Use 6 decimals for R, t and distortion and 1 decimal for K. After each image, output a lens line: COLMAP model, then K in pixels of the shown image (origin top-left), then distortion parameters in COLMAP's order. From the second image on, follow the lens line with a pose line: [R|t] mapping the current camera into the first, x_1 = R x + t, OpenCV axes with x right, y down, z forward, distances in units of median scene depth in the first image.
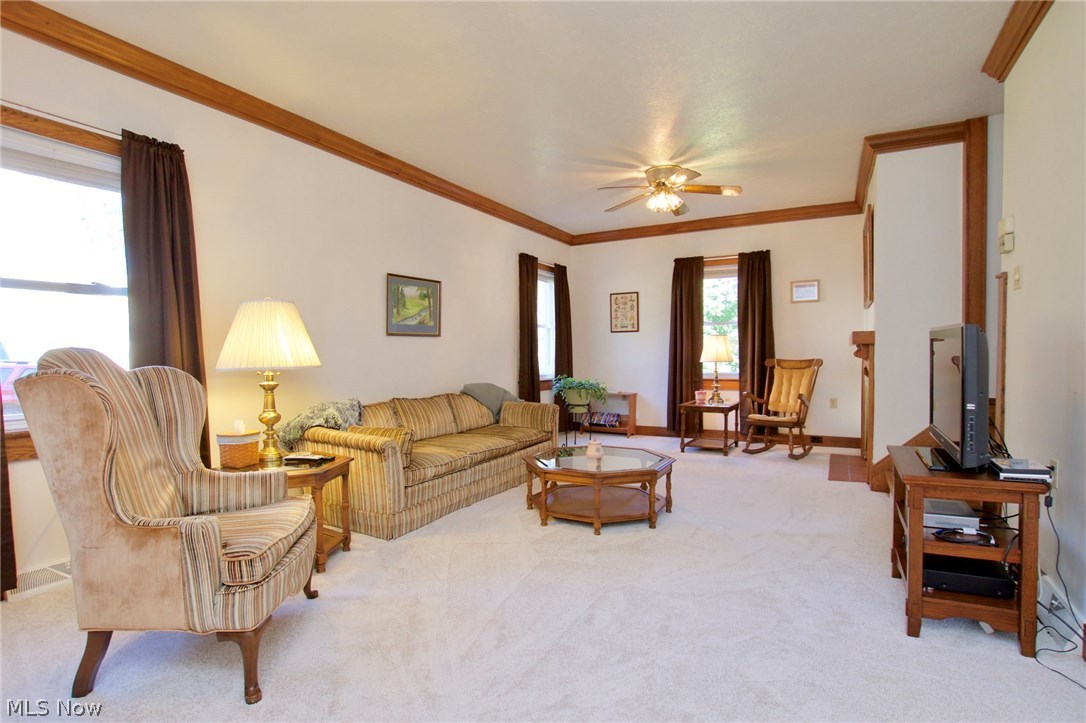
lens RADIAL K [[510.2, 0, 541.1], [0, 510.2, 378.5], [0, 0, 1]] dist [-0.002726, 0.000298]
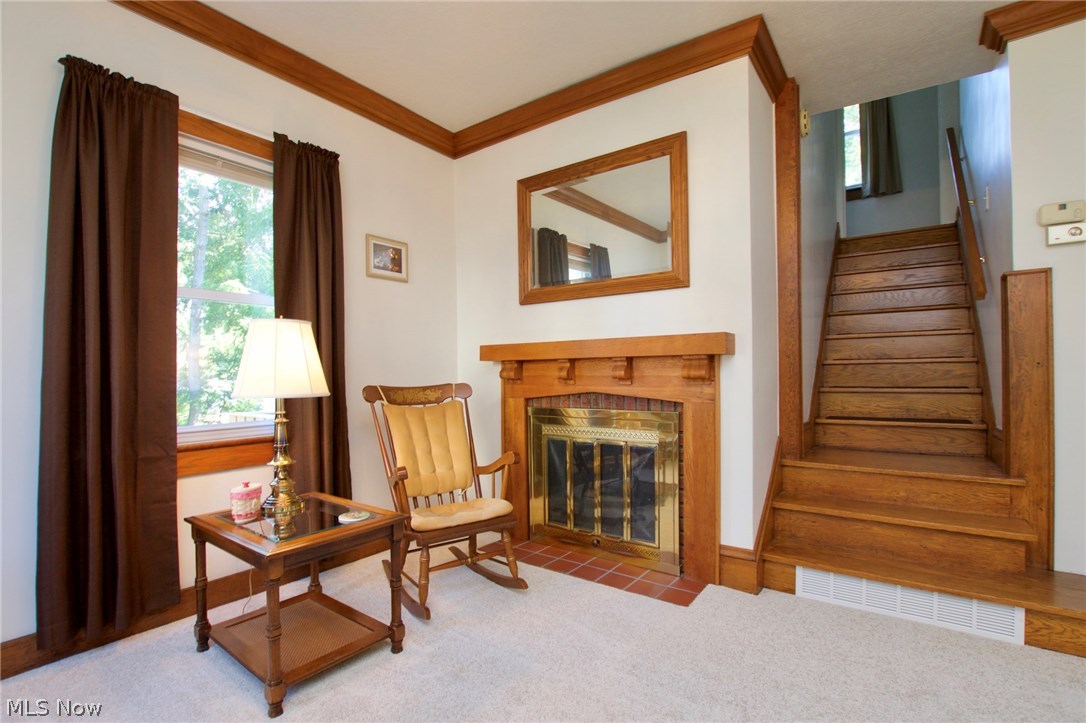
lens RADIAL K [[497.2, 0, 546.5], [0, 497.2, 376.2], [0, 0, 1]] dist [-0.025900, 0.001557]
pose [[0.147840, 0.006537, 0.988990, 0.025753], [0.058923, 0.998144, -0.015406, -0.027884], [-0.987254, 0.060551, 0.147181, 0.717918]]
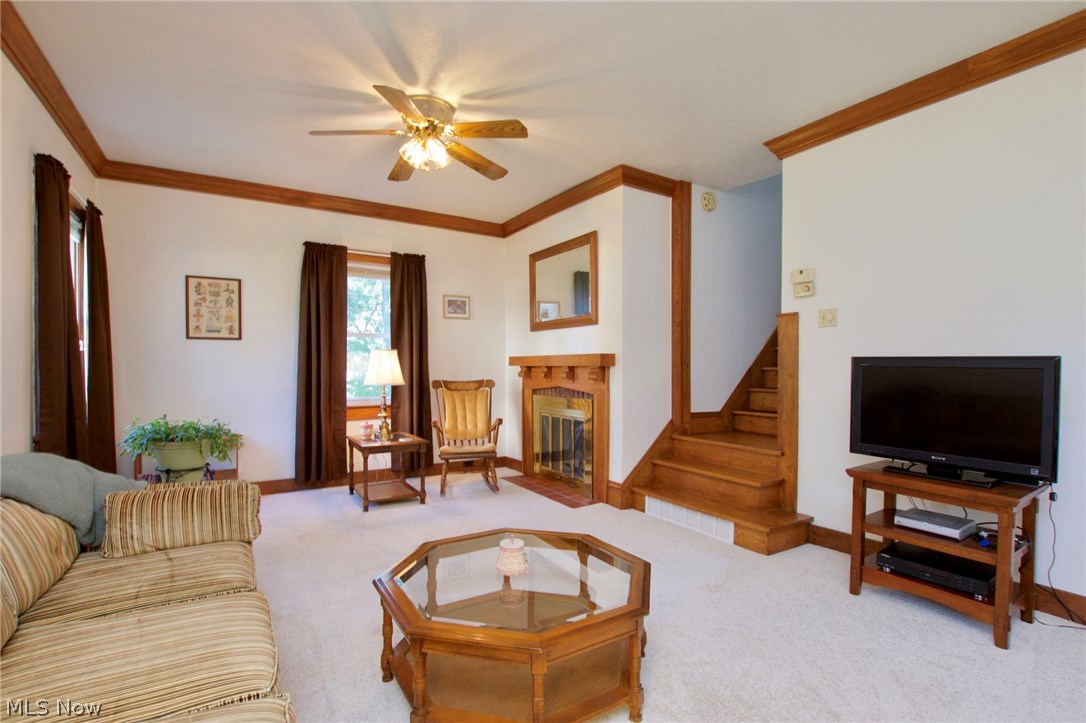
lens RADIAL K [[497.2, 0, 546.5], [0, 497.2, 376.2], [0, 0, 1]] dist [-0.025900, 0.001557]
pose [[0.504592, -0.004524, 0.863346, -0.175311], [0.037122, 0.999175, -0.016461, -0.021682], [-0.862560, 0.040355, 0.504343, 0.377675]]
